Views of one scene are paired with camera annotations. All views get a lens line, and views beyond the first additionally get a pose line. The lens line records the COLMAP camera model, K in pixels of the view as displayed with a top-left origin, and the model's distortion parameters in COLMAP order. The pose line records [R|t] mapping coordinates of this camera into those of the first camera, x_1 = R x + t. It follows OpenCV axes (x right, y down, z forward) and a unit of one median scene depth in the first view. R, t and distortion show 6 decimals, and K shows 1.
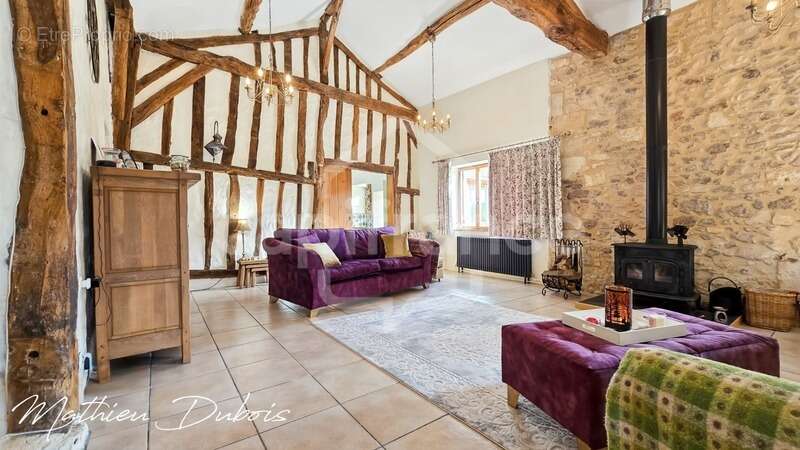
lens RADIAL K [[326.8, 0, 395.0], [0, 326.8, 222.0], [0, 0, 1]] dist [-0.009284, 0.000142]
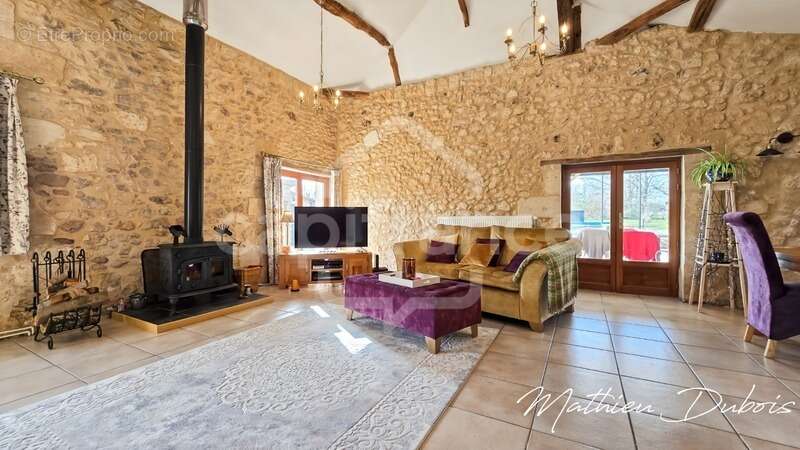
lens RADIAL K [[326.8, 0, 395.0], [0, 326.8, 222.0], [0, 0, 1]] dist [-0.009284, 0.000142]
pose [[-0.409849, -0.008007, 0.912118, -0.345830], [0.007218, 0.999902, 0.012021, -0.005944], [-0.912125, 0.011510, -0.409751, 0.715012]]
